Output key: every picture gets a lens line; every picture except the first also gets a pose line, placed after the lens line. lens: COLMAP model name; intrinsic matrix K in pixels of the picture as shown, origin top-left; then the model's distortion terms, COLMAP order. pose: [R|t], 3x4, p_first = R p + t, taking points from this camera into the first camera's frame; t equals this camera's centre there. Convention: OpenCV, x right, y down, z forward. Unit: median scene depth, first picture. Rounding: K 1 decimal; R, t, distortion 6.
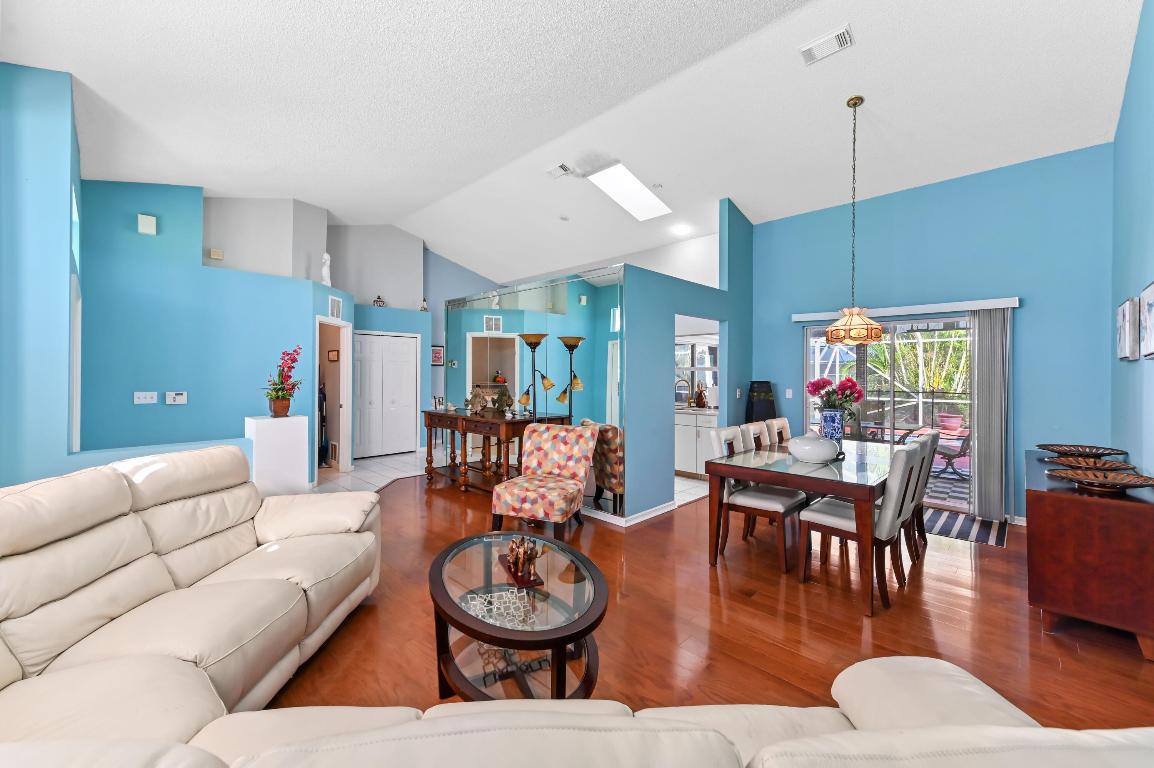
lens RADIAL K [[454.4, 0, 575.5], [0, 454.4, 374.8], [0, 0, 1]] dist [0.014765, -0.000098]
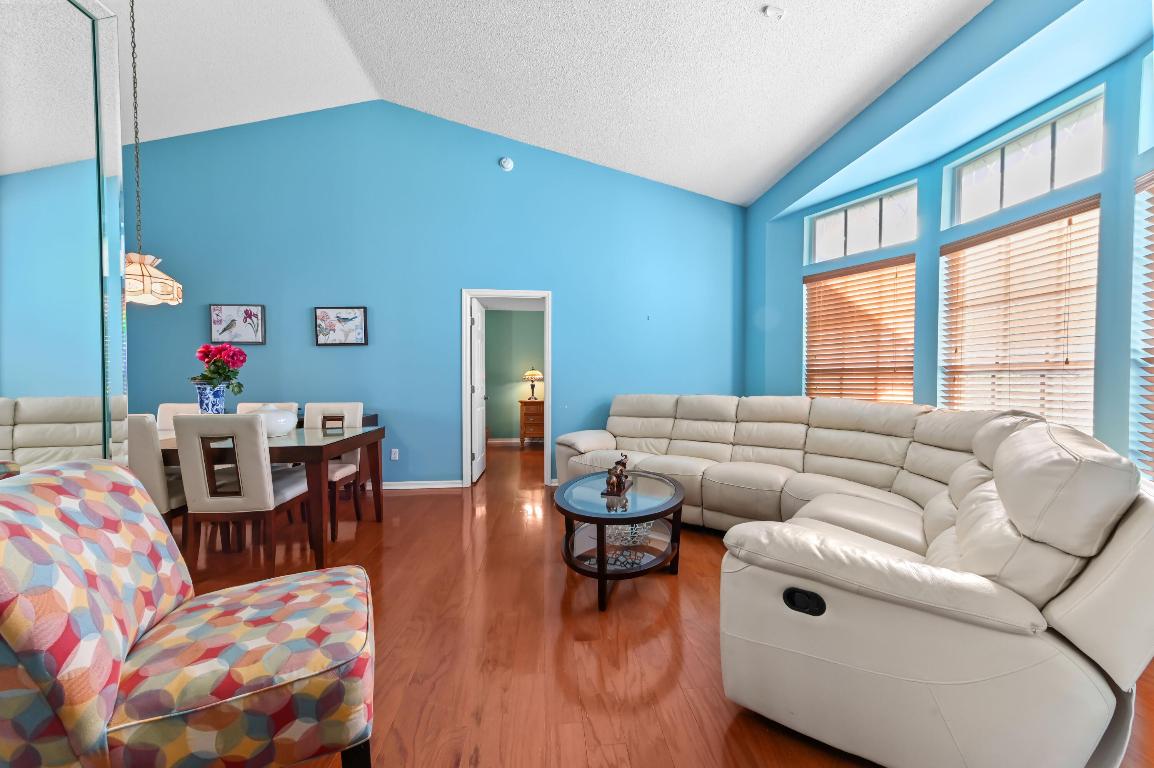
lens RADIAL K [[448.6, 0, 577.1], [0, 448.6, 386.9], [0, 0, 1]] dist [0.014068, -0.000306]
pose [[-0.761010, -0.013534, 0.648599, -0.405044], [-0.002254, 0.999831, 0.018218, 0.053928], [-0.648736, 0.012402, -0.760912, 0.963561]]
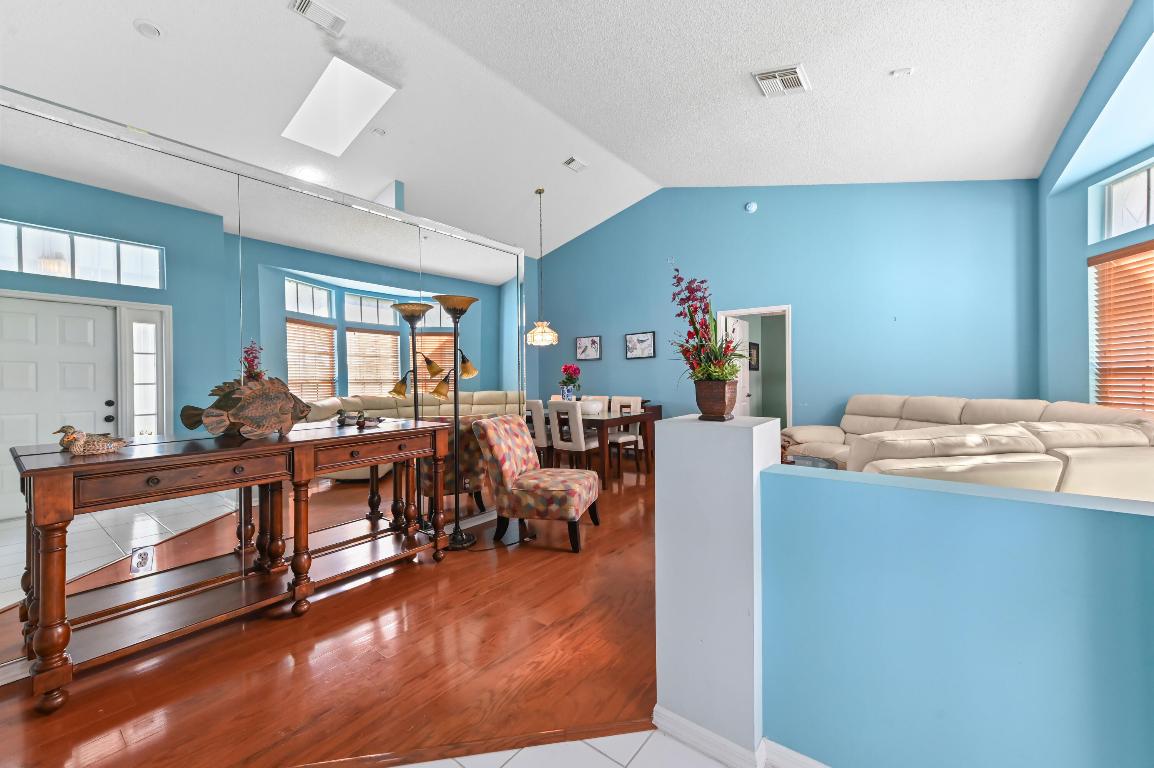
lens RADIAL K [[454.4, 0, 575.5], [0, 454.4, 374.8], [0, 0, 1]] dist [0.014765, -0.000098]
pose [[-0.112279, 0.004368, 0.993667, -0.837525], [0.011575, 0.999928, -0.003088, 0.037161], [-0.993609, 0.011155, -0.112321, 0.923531]]
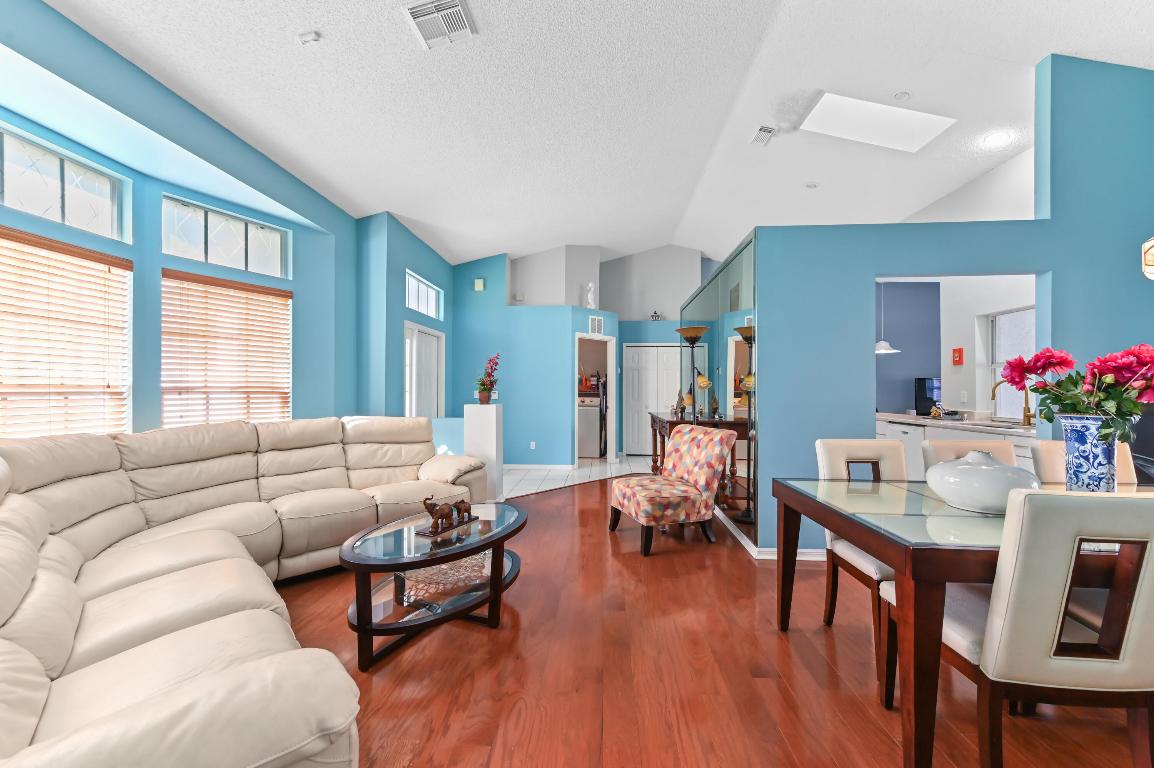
lens RADIAL K [[448.6, 0, 577.1], [0, 448.6, 386.9], [0, 0, 1]] dist [0.014068, -0.000306]
pose [[0.666850, -0.007376, -0.745155, 0.445559], [-0.000095, 0.999950, -0.009984, 0.039922], [0.745192, 0.006729, 0.666816, 0.222825]]
